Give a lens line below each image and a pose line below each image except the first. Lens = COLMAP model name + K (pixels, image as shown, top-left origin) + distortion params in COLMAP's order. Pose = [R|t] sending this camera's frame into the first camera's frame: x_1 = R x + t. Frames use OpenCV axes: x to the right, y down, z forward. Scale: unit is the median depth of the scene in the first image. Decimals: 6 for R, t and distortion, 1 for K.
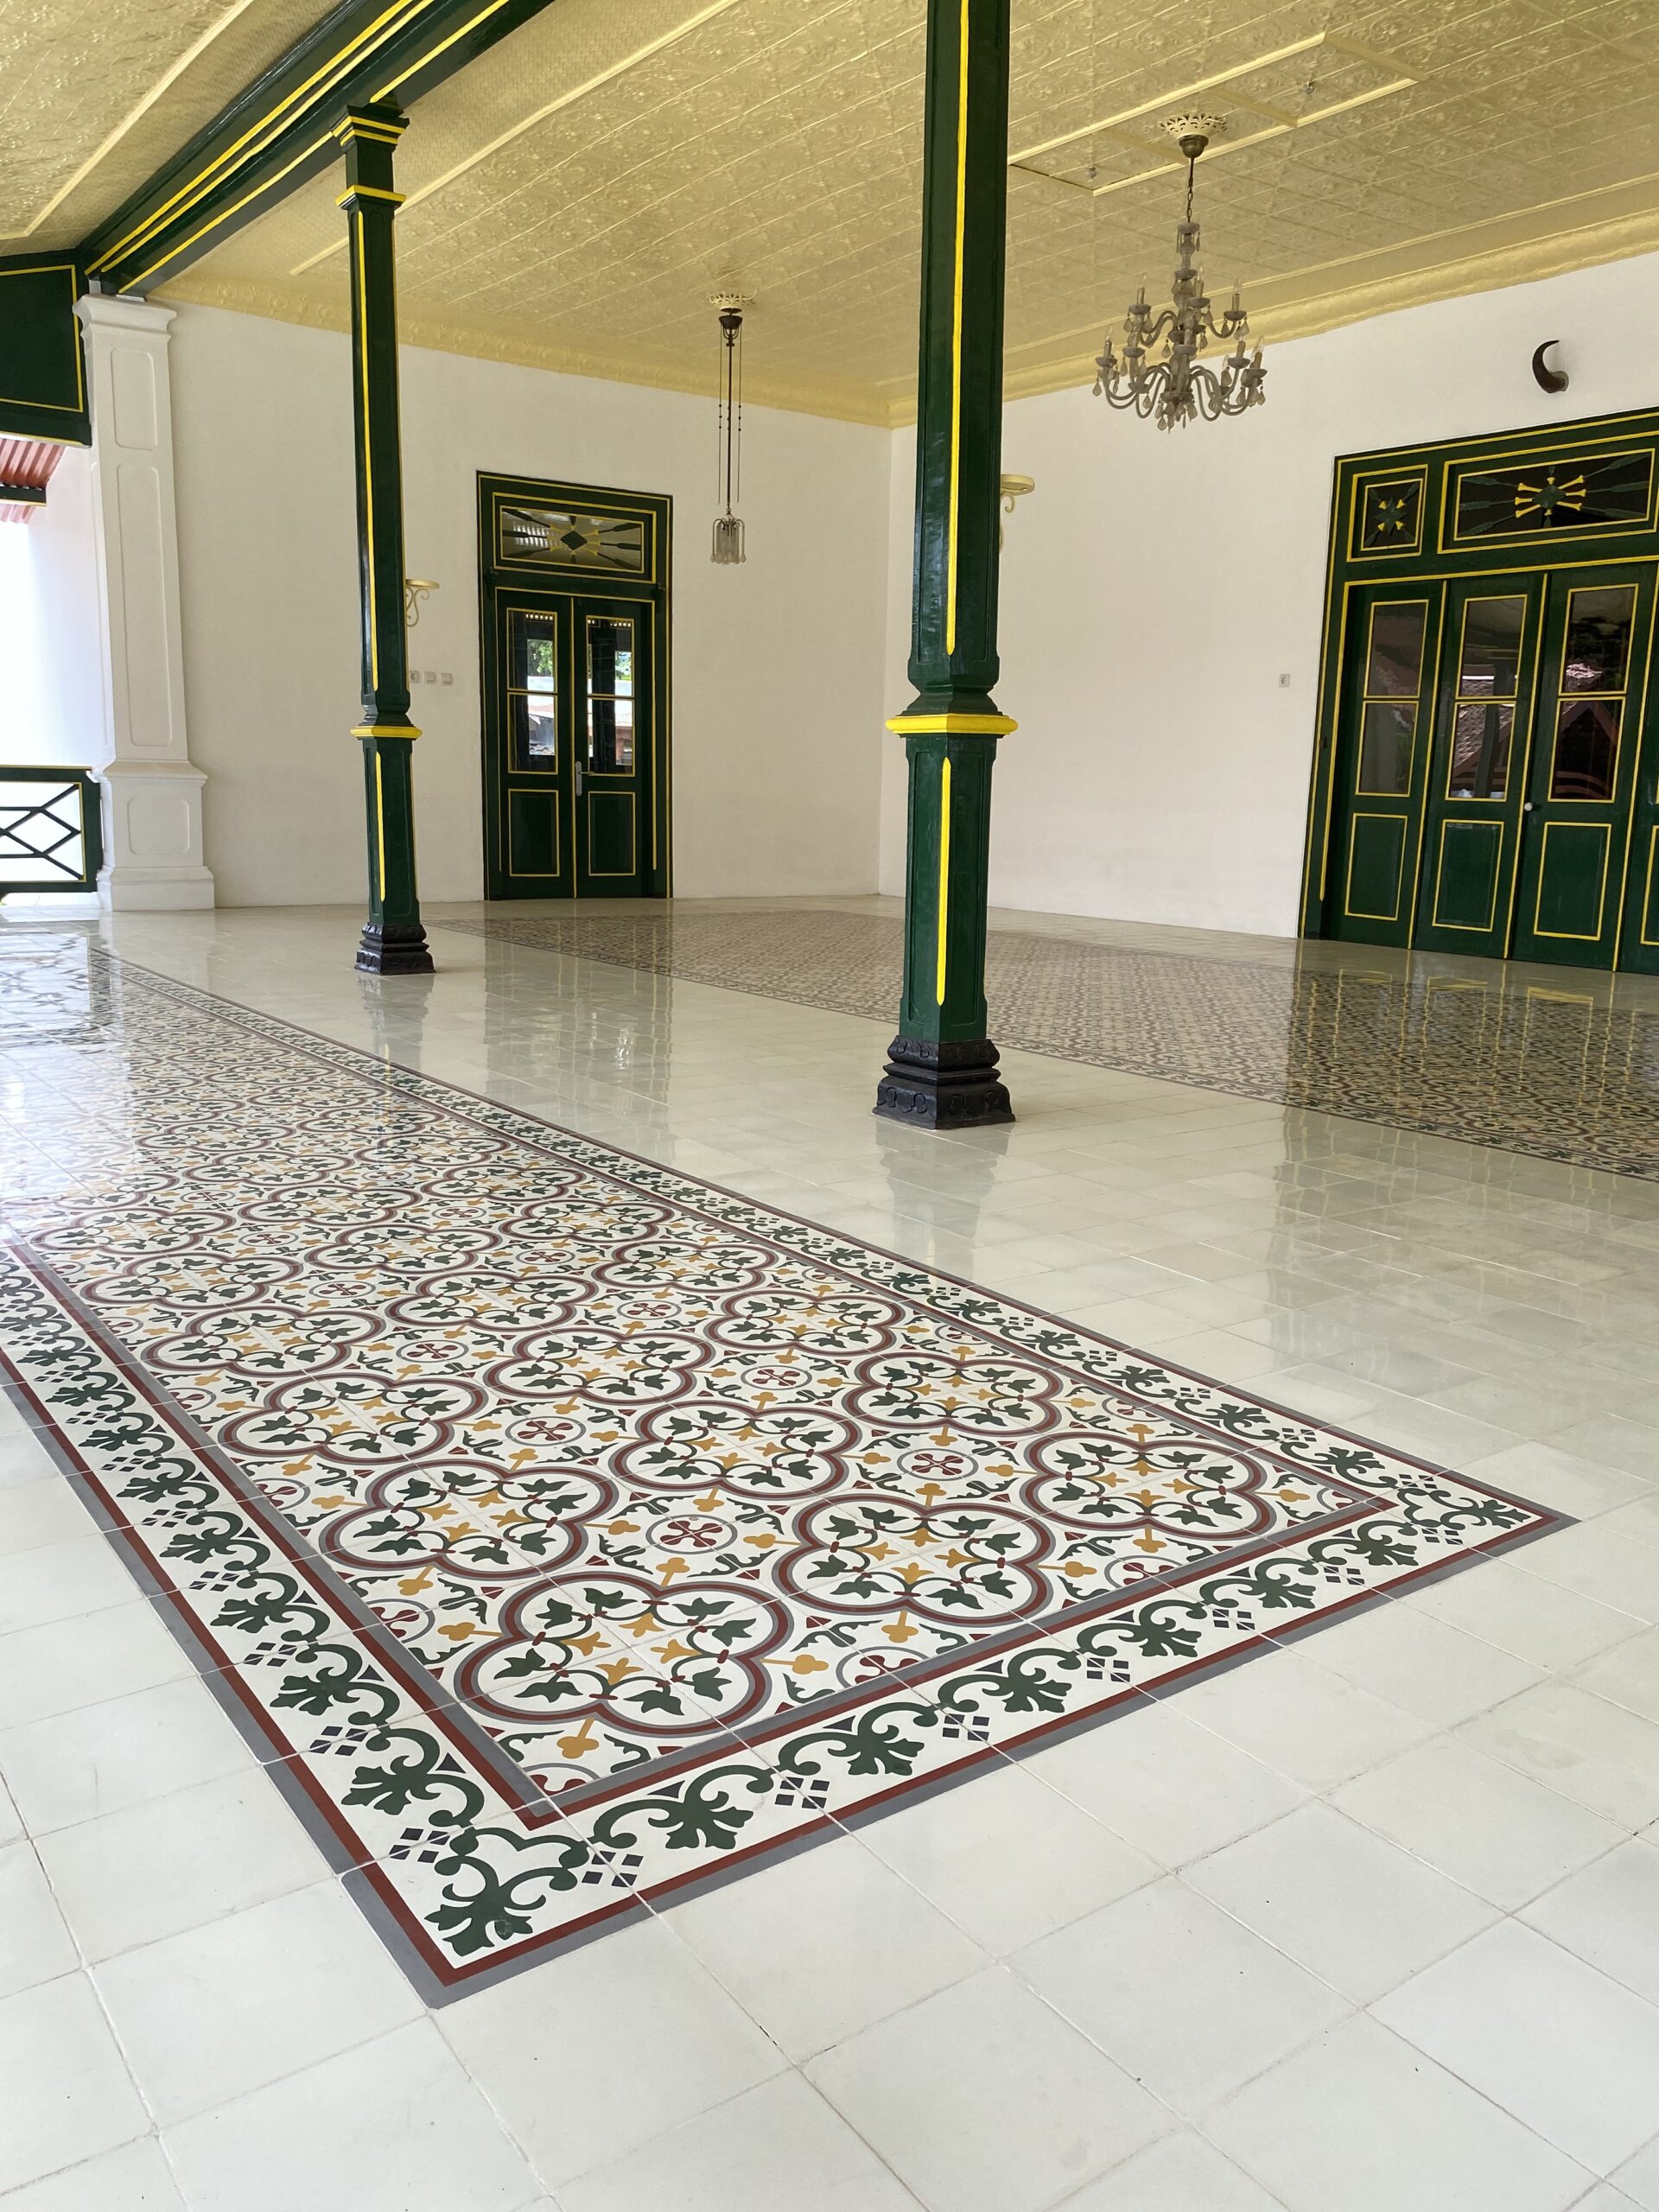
lens RADIAL K [[1684.0, 0, 834.6], [0, 1684.0, 1097.9], [0, 0, 1]] dist [0.048165, -0.058361]
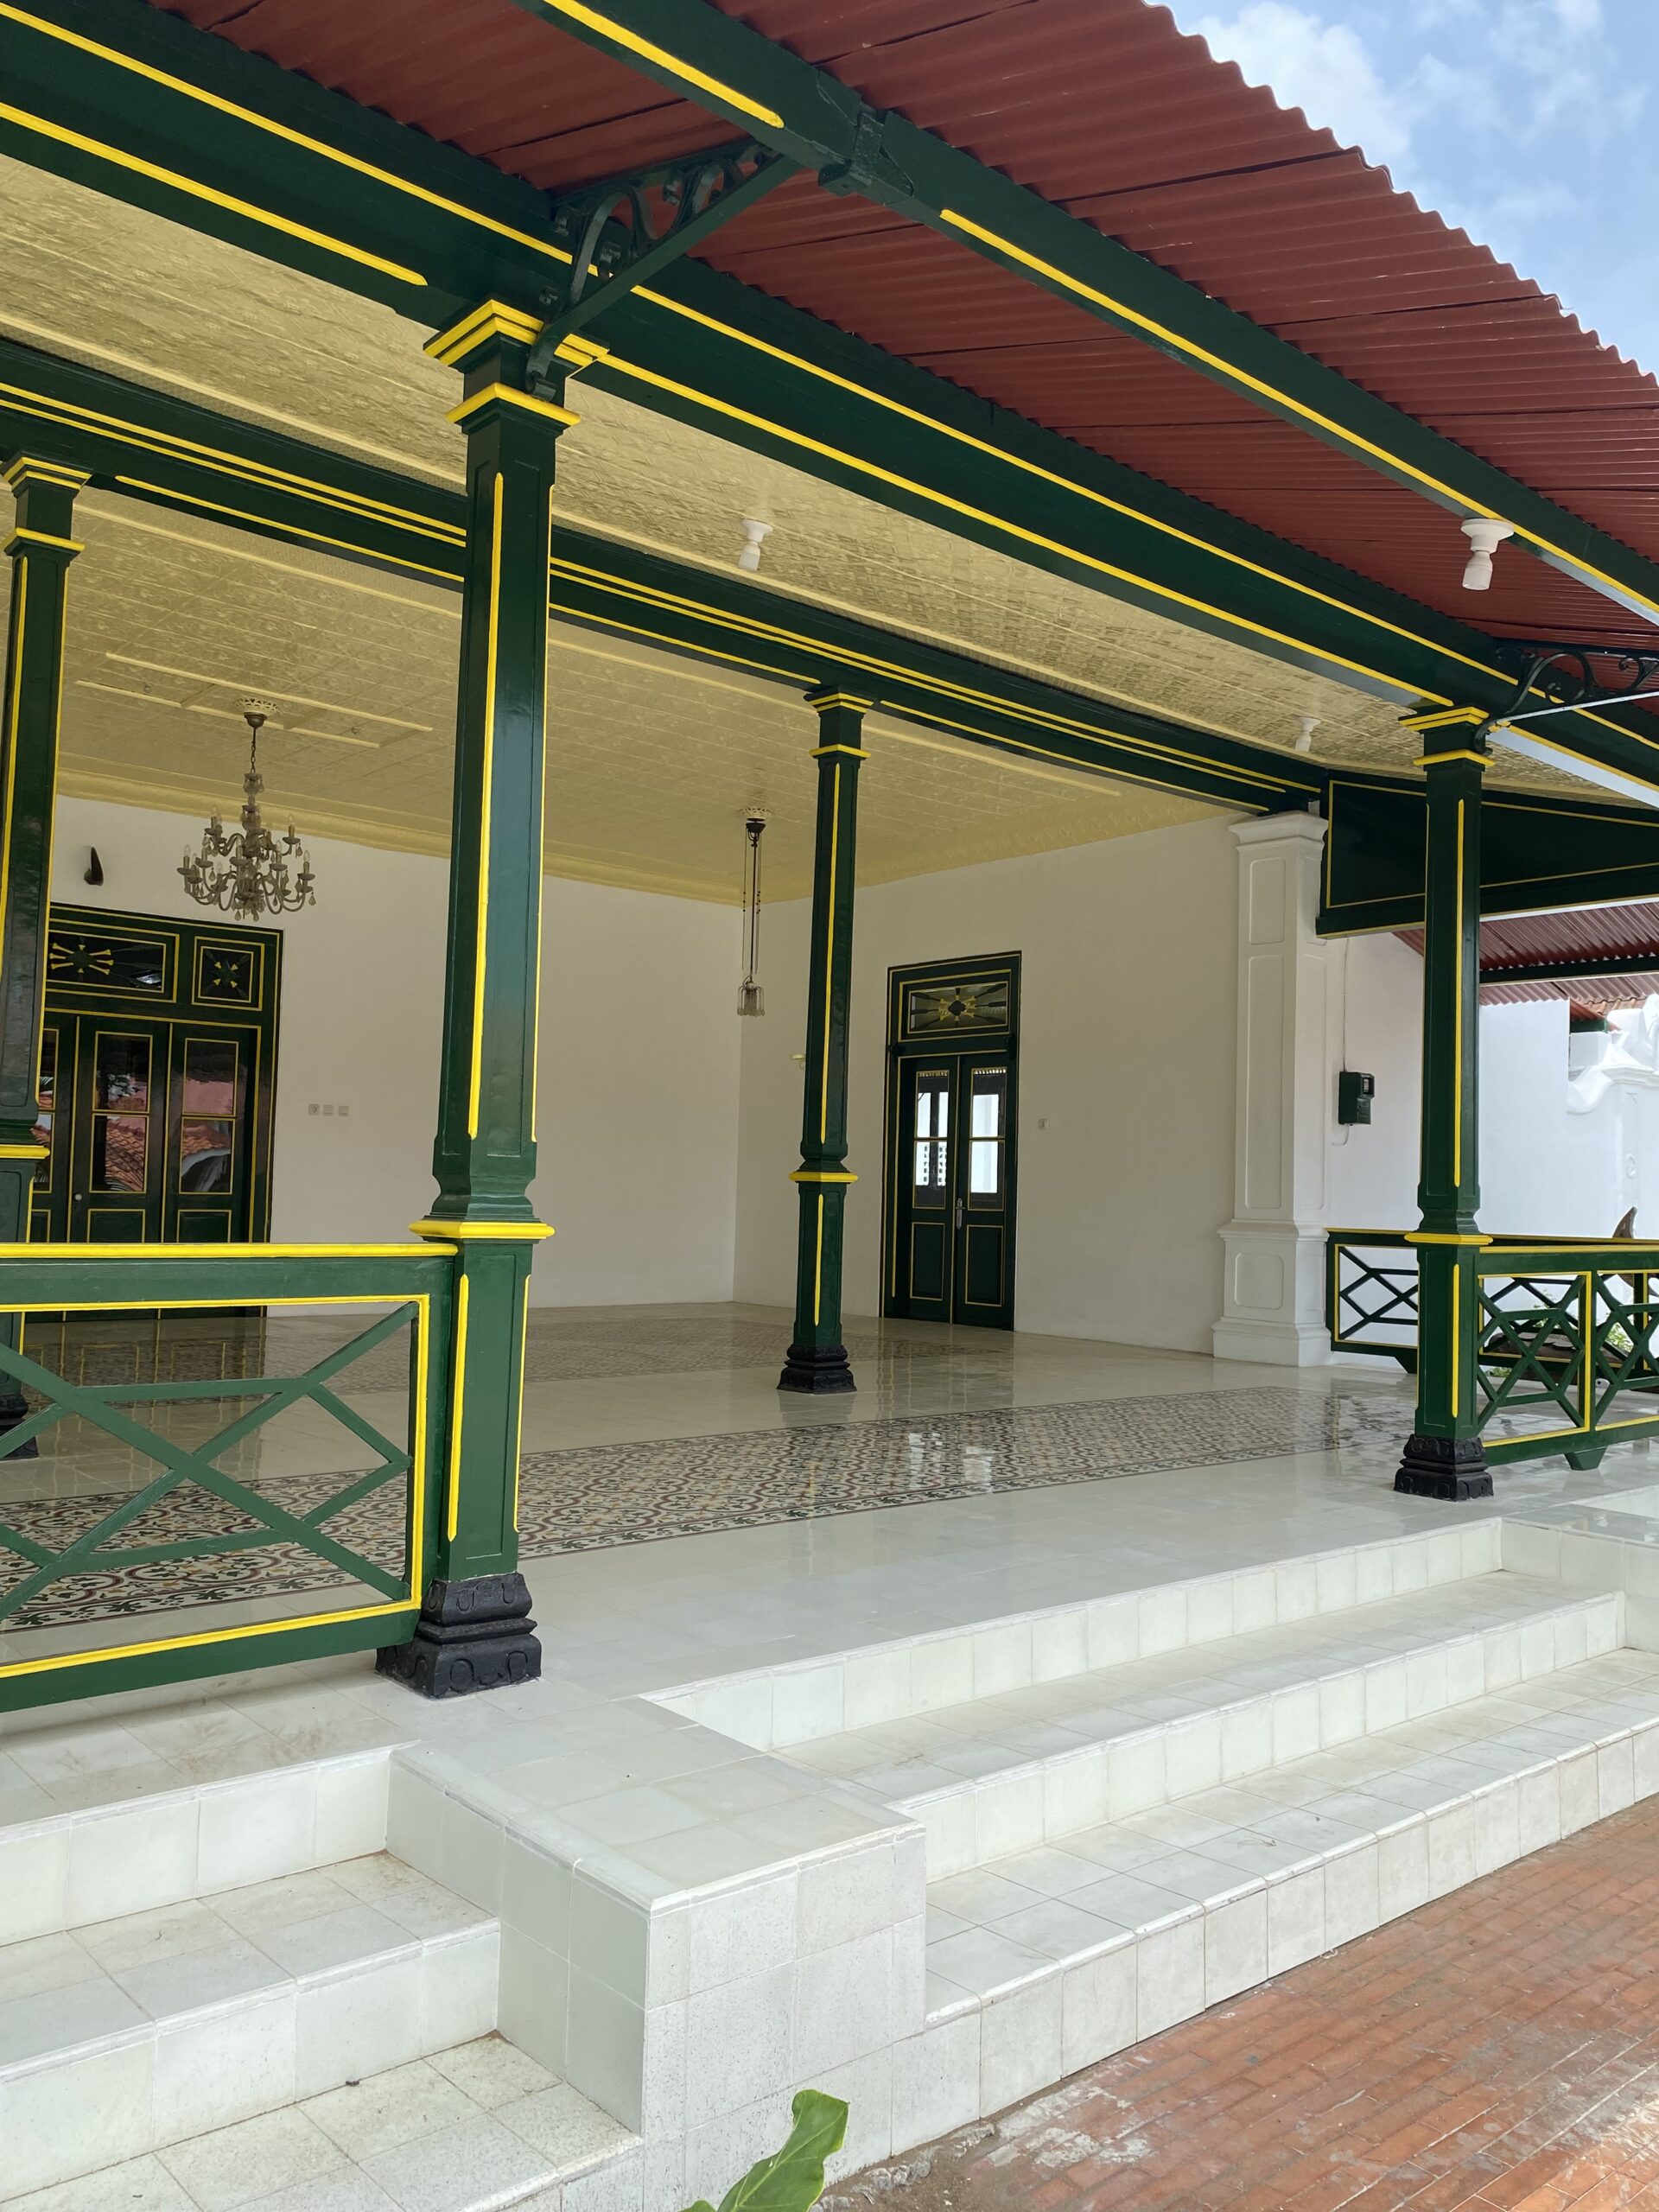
lens RADIAL K [[1684.0, 0, 846.9], [0, 1684.0, 1101.9], [0, 0, 1]] dist [0.048165, -0.058361]
pose [[-0.085796, 0.029408, 0.995879, -0.715222], [0.159499, 0.987078, -0.015407, -0.107208], [-0.983463, 0.157520, -0.089378, 0.445730]]
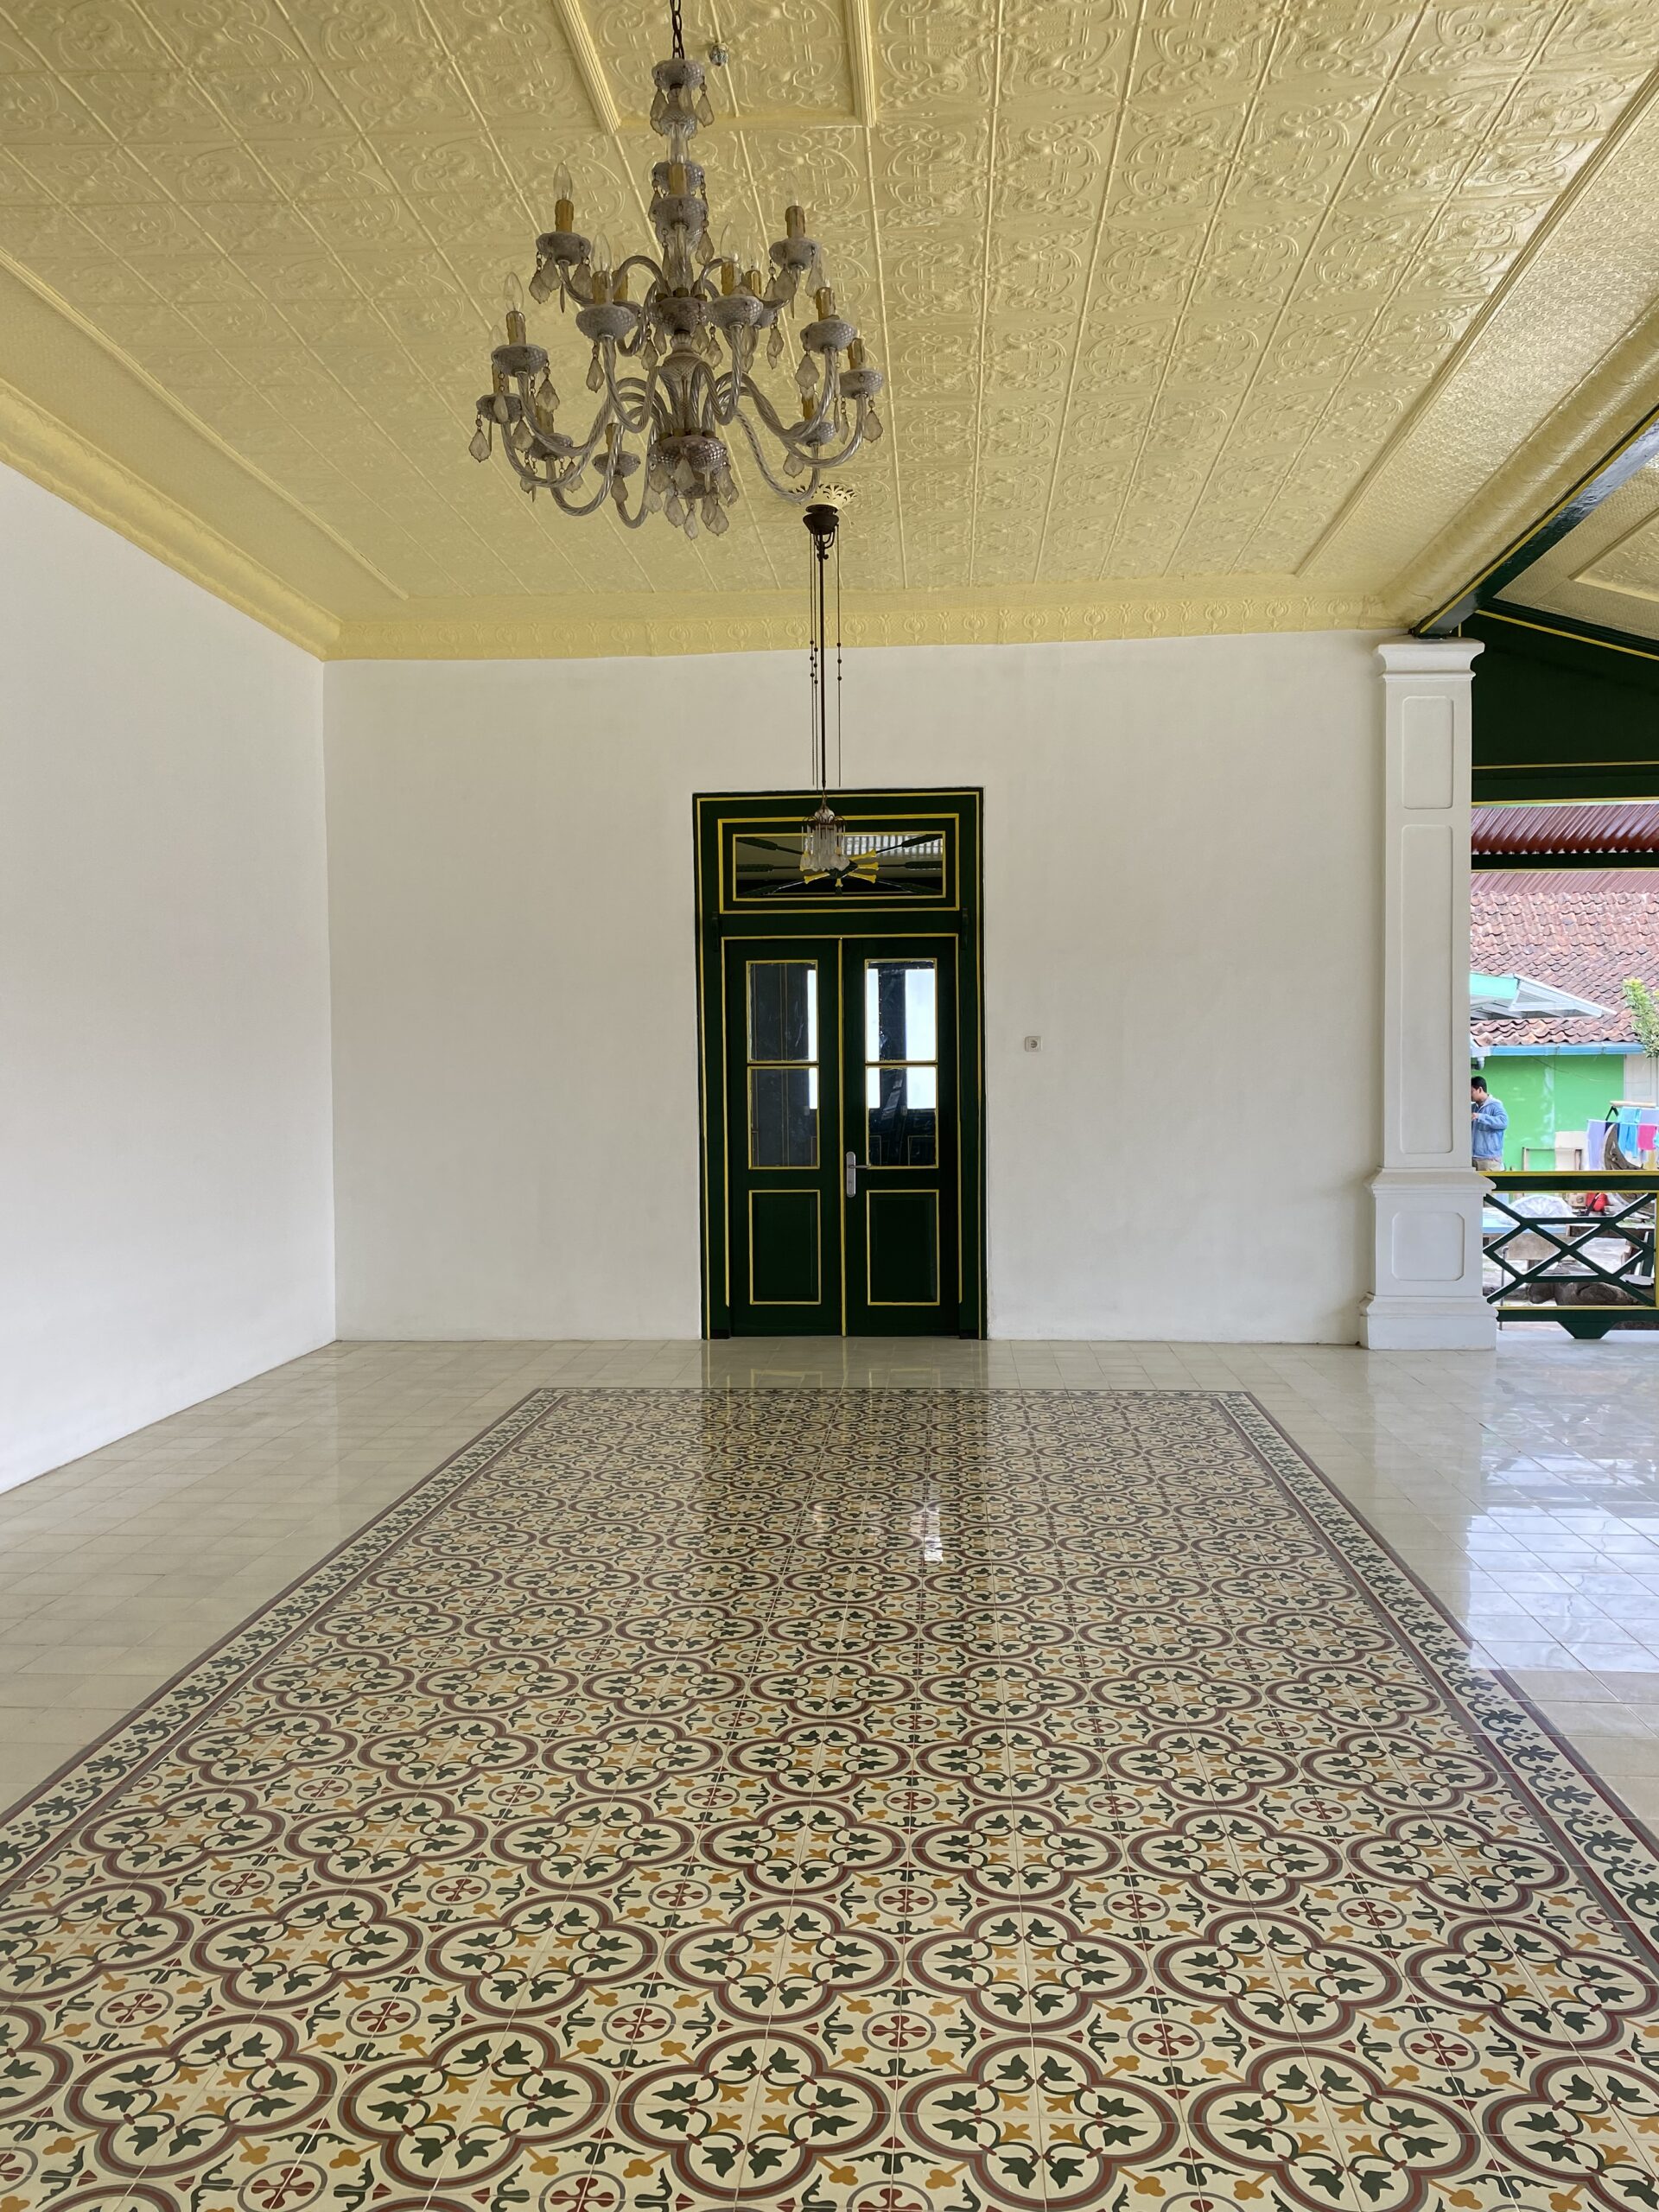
lens RADIAL K [[1684.0, 0, 852.6], [0, 1684.0, 1142.6], [0, 0, 1]] dist [0.048165, -0.058361]
pose [[-0.748353, -0.046489, 0.661669, -0.085981], [0.114985, 0.973345, 0.198437, -0.207367], [-0.653258, 0.224583, -0.723060, 0.847285]]
